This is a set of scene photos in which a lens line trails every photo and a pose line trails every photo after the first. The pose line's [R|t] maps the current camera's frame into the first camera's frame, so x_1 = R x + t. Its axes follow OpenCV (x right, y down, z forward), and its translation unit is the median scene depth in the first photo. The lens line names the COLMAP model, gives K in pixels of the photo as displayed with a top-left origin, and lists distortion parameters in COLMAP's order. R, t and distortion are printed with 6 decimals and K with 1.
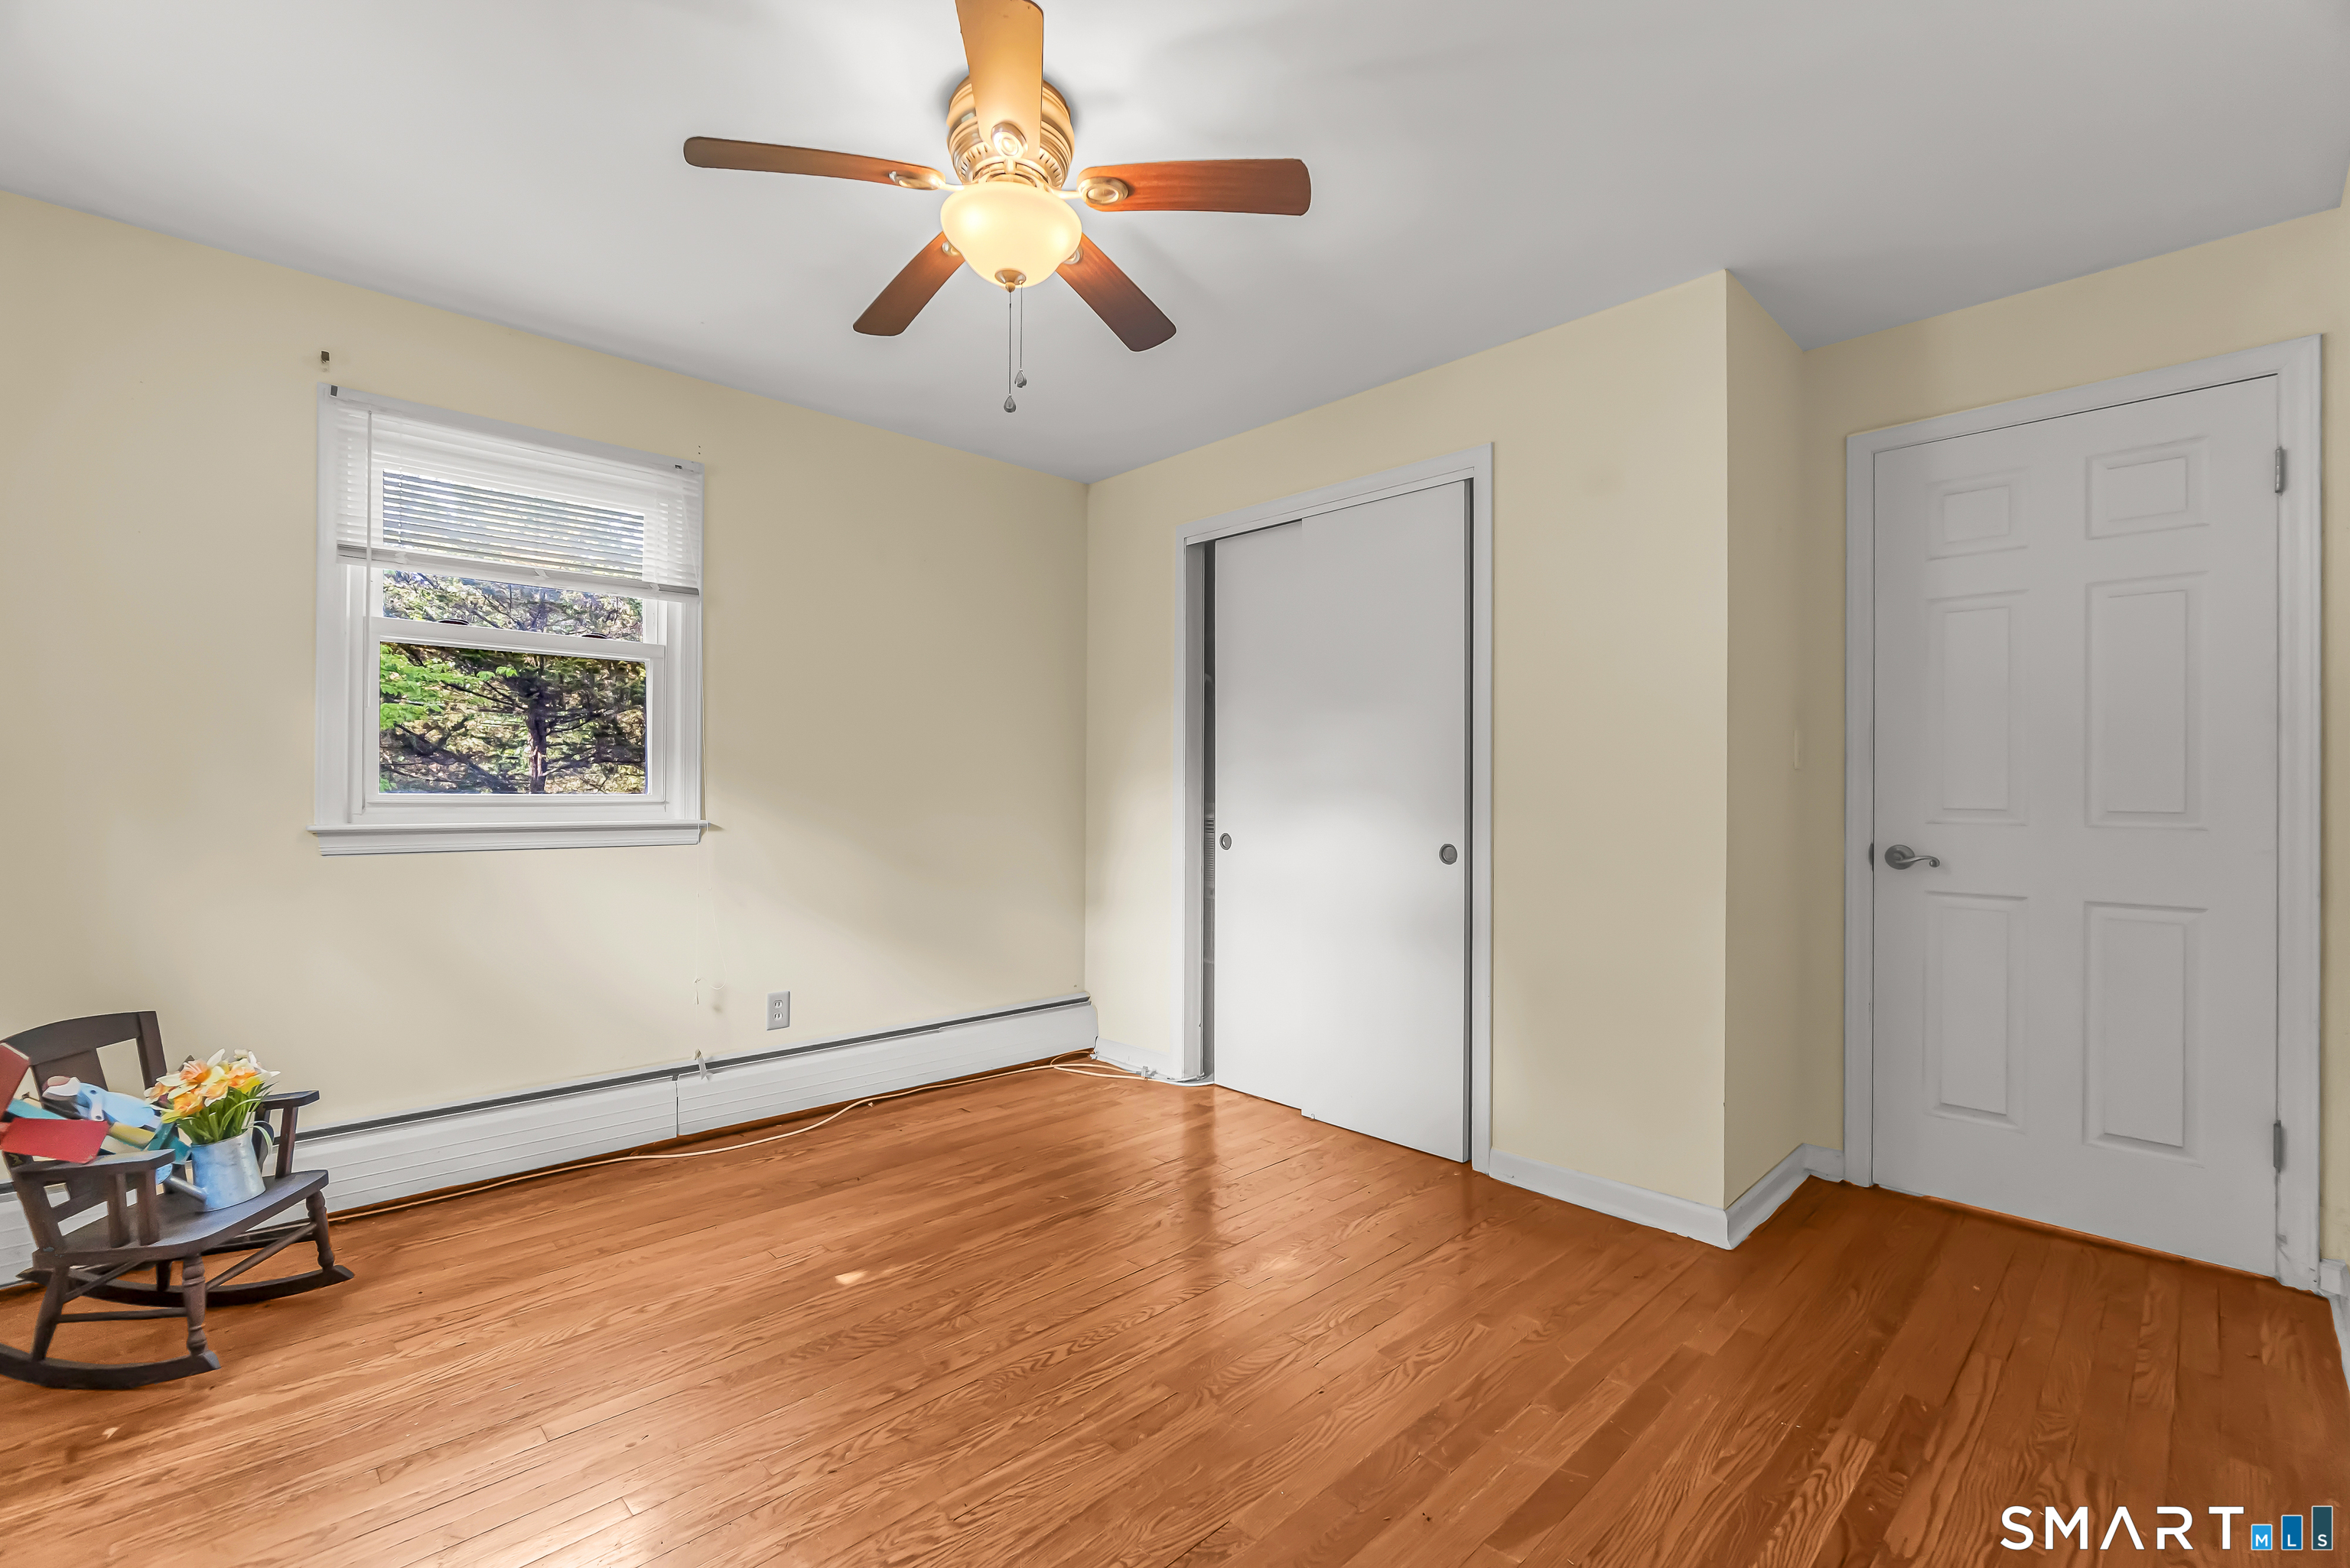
lens RADIAL K [[1017.1, 0, 1165.9], [0, 1017.1, 784.3], [0, 0, 1]] dist [-0.001878, -0.000054]
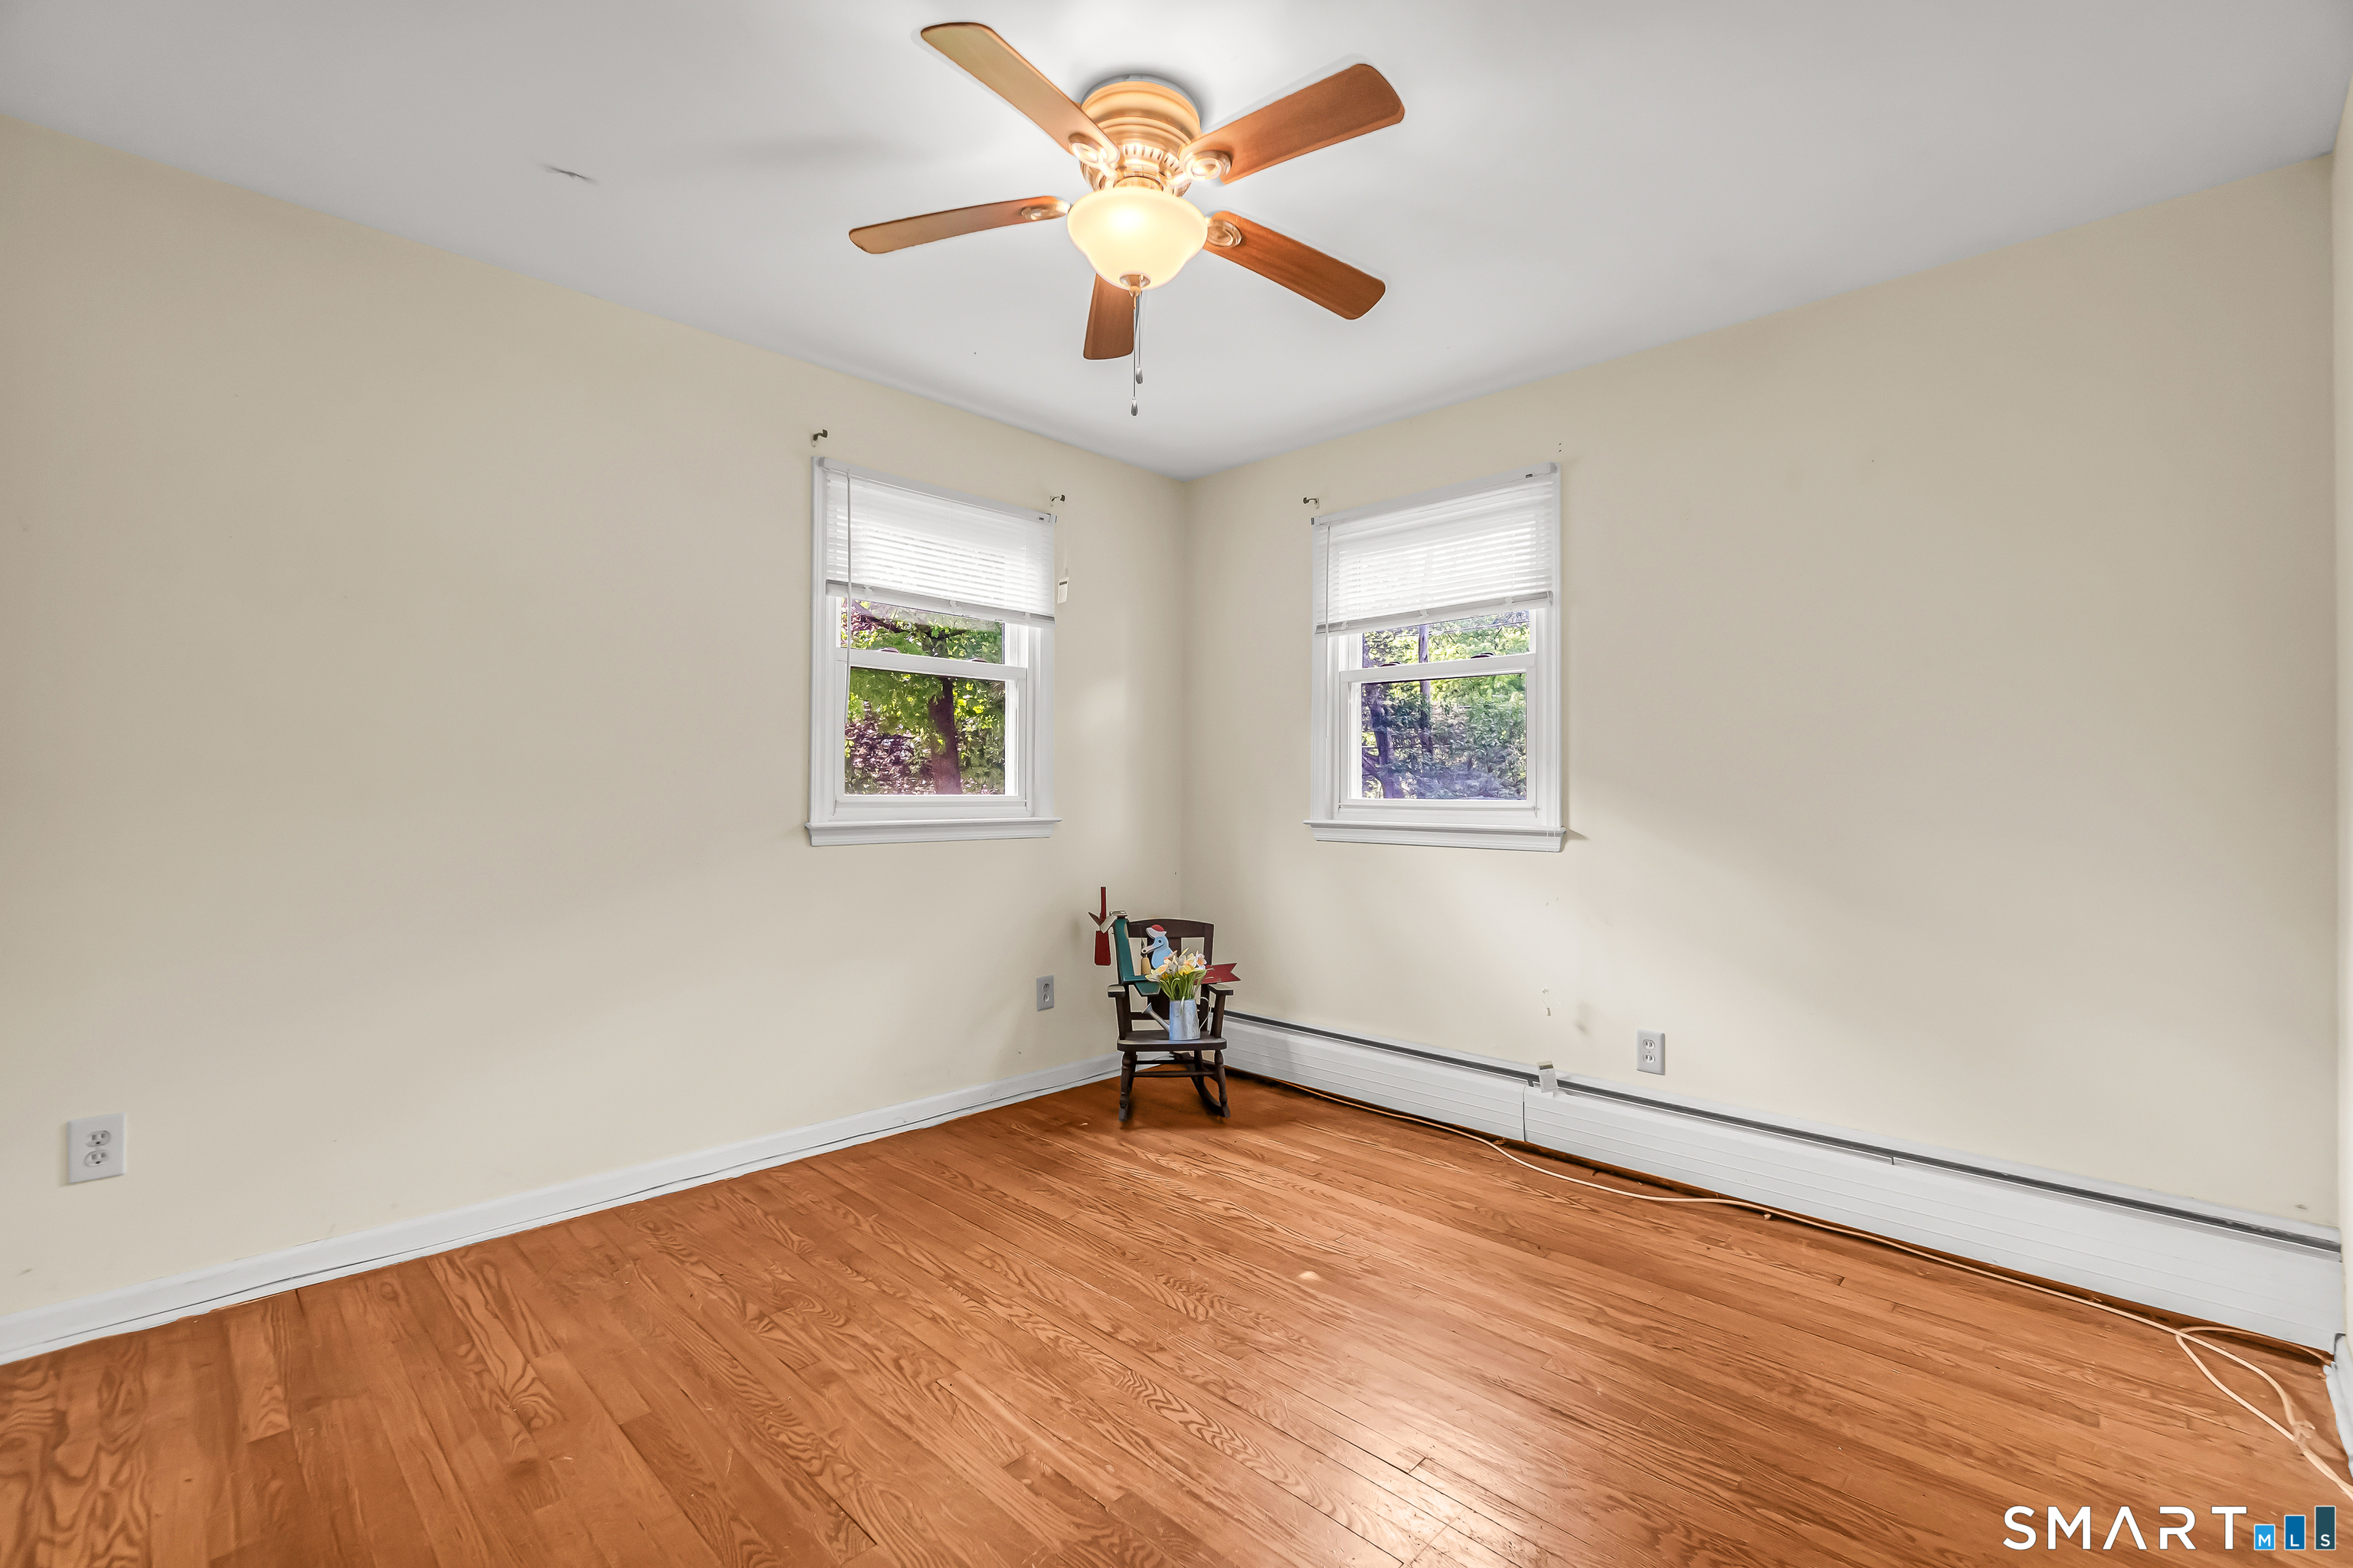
lens RADIAL K [[1033.3, 0, 1184.1], [0, 1033.3, 790.9], [0, 0, 1]] dist [0.001800, 0.000597]
pose [[0.027242, -0.006241, -0.999609, 0.579190], [0.002136, 0.999979, -0.006186, 0.006175], [0.999627, -0.001966, 0.027255, 0.690513]]
